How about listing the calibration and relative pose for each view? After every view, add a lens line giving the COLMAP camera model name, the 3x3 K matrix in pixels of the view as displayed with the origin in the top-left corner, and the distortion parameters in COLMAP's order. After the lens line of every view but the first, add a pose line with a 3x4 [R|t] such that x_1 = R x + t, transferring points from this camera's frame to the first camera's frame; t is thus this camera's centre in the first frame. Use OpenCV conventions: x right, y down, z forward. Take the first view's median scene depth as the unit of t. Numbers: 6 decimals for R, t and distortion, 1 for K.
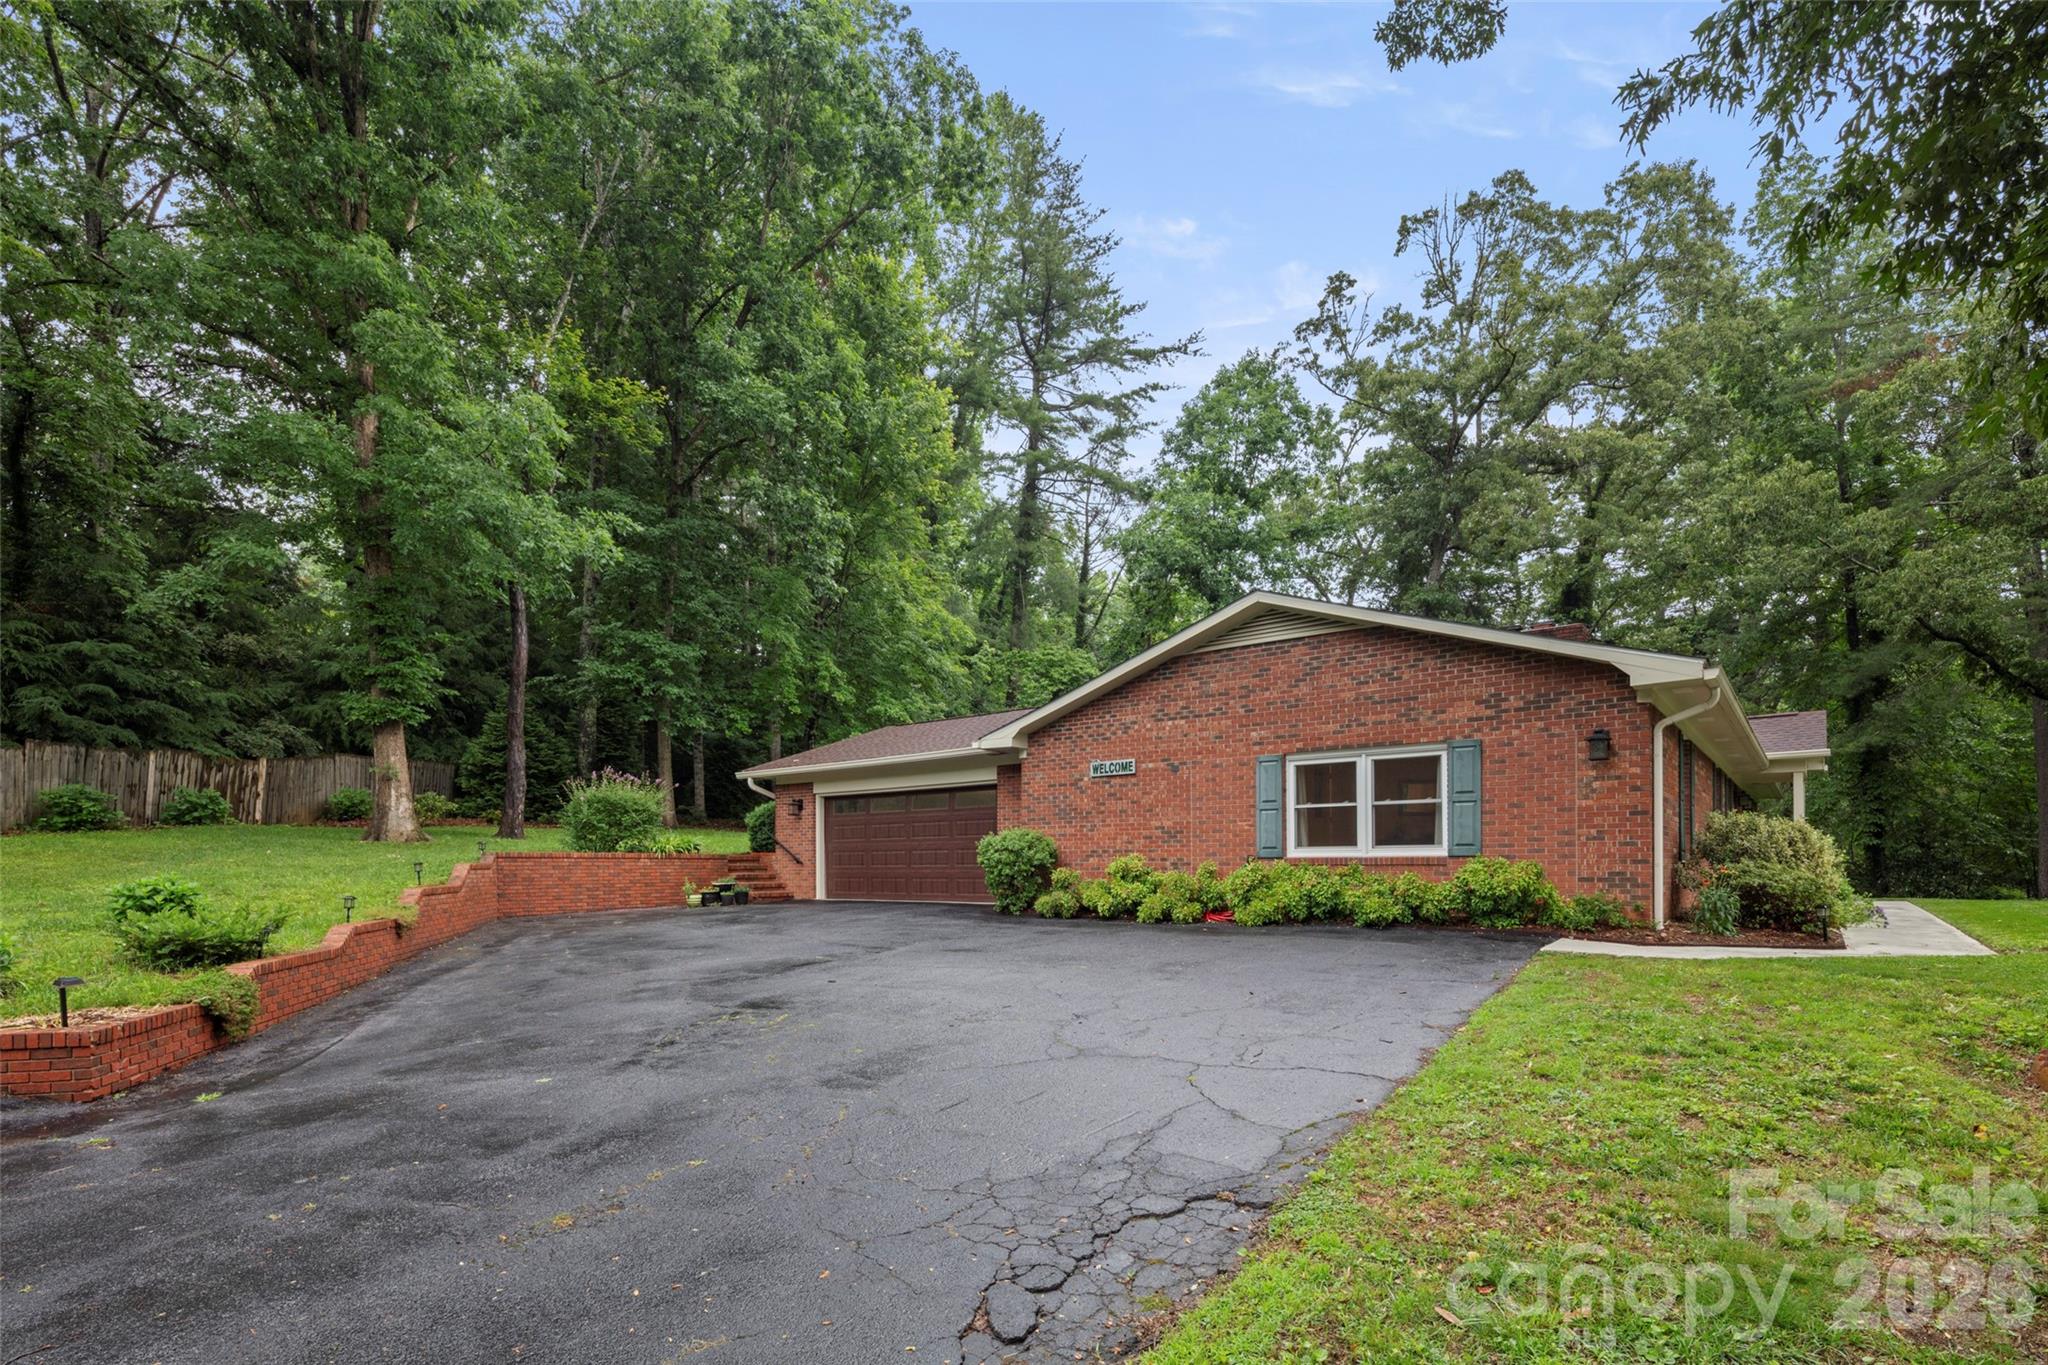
lens RADIAL K [[1024.3, 0, 1025.8], [0, 1024.3, 671.1], [0, 0, 1]] dist [-0.003132, -0.000358]
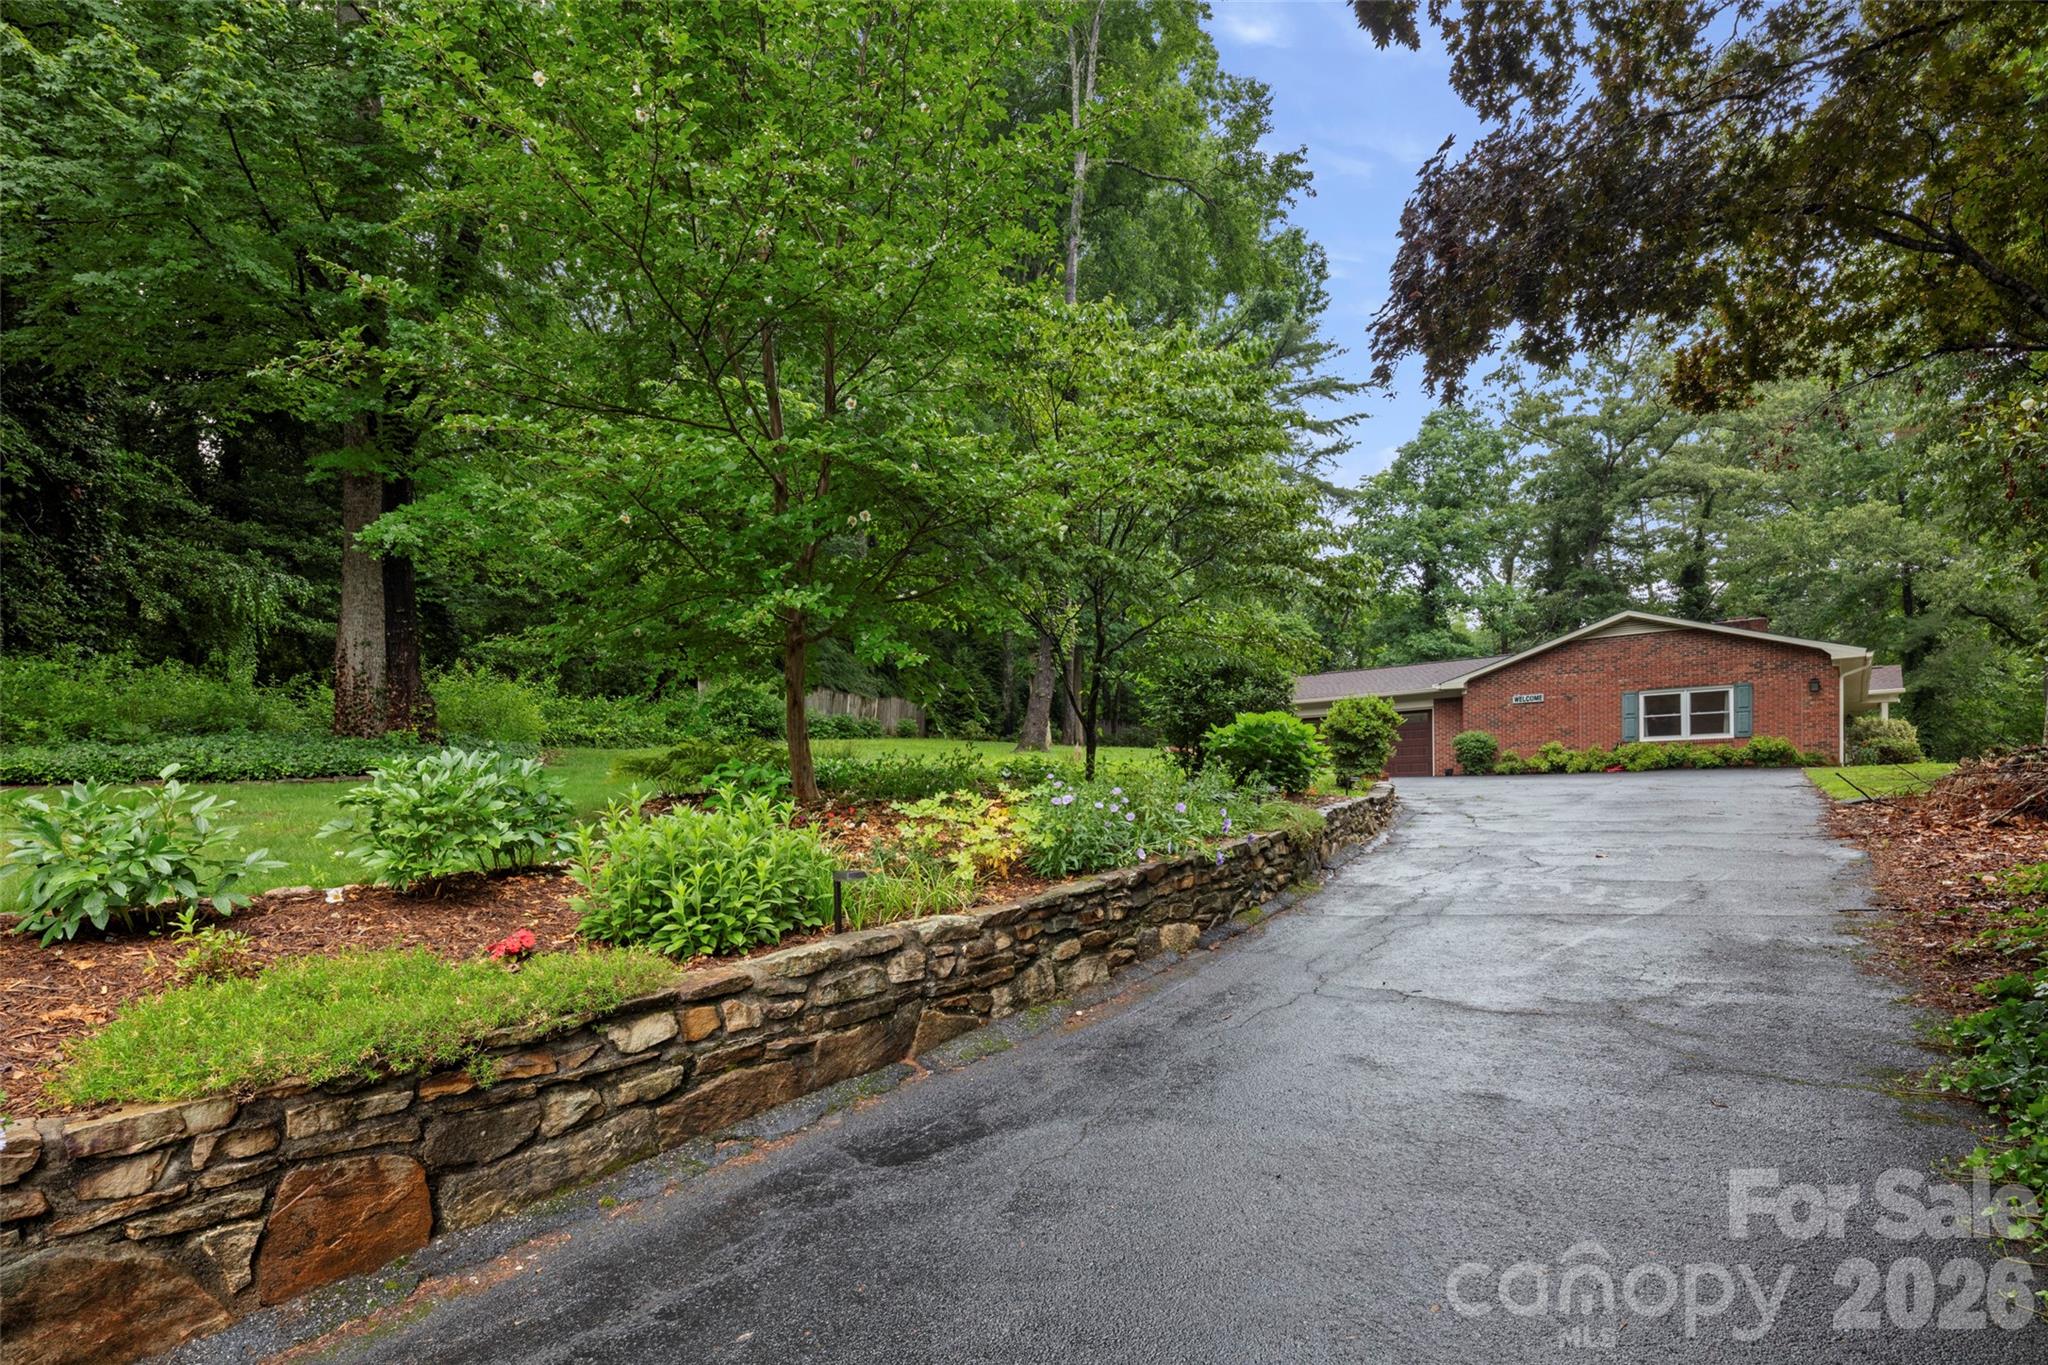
lens RADIAL K [[1004.2, 0, 1039.6], [0, 1004.2, 630.1], [0, 0, 1]] dist [-0.000236, -0.000843]
pose [[0.999742, -0.005052, -0.022150, -0.436371], [0.005288, 0.999930, 0.010624, -0.032474], [0.022095, -0.010738, 0.999698, -0.496258]]
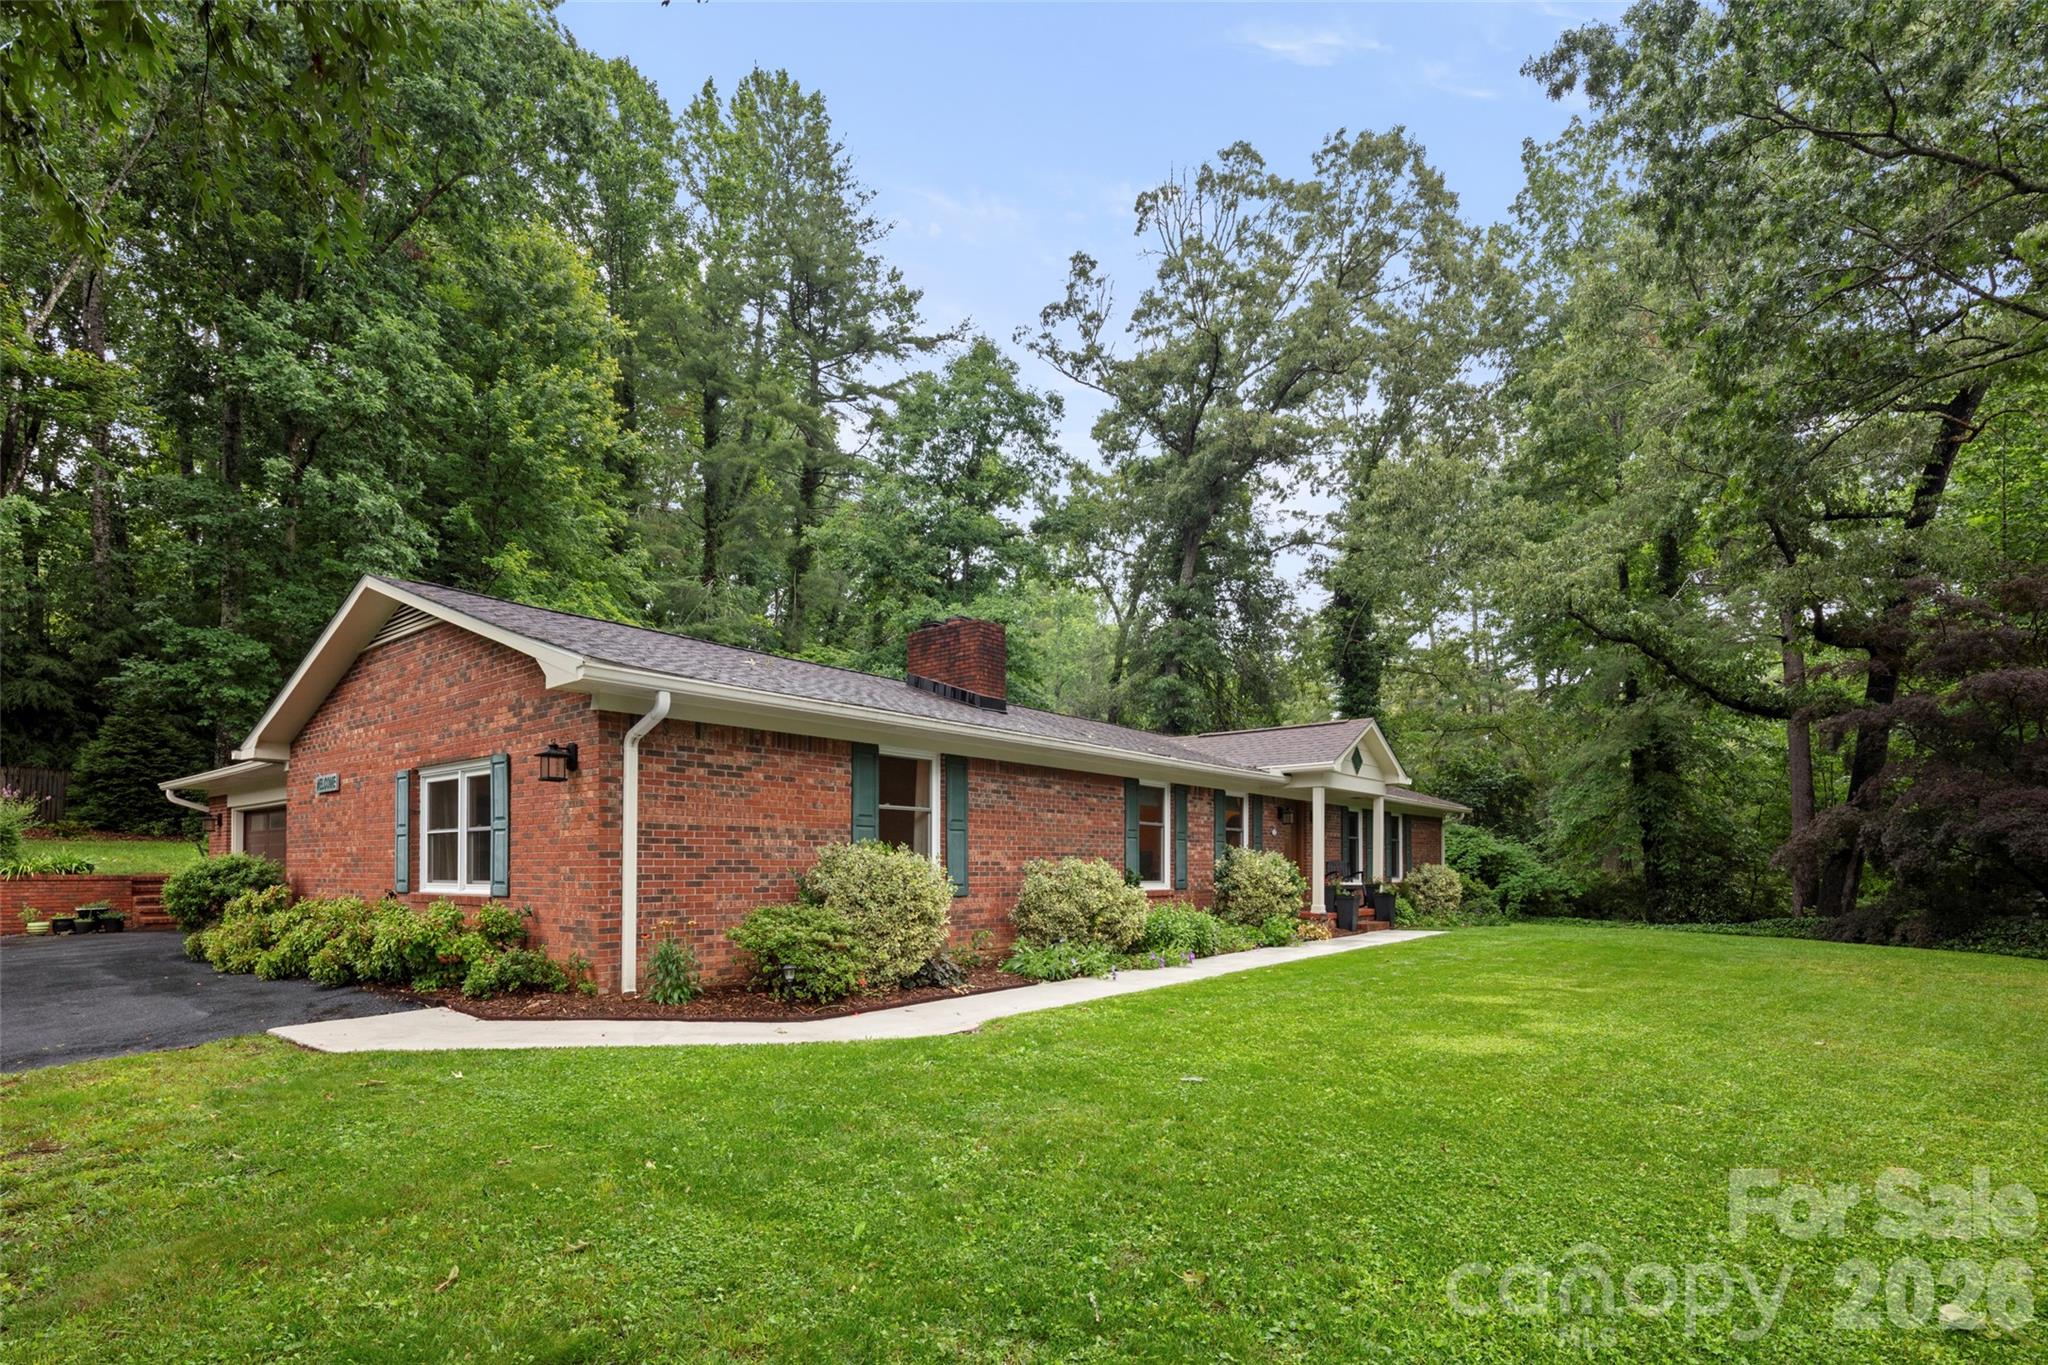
lens RADIAL K [[1013.7, 0, 1018.9], [0, 1013.7, 677.2], [0, 0, 1]] dist [0.002876, 0.000501]
pose [[0.999997, 0.001209, -0.002134, 0.371745], [-0.001198, 0.999986, 0.005117, -0.000092], [0.002140, -0.005115, 0.999985, 0.081811]]
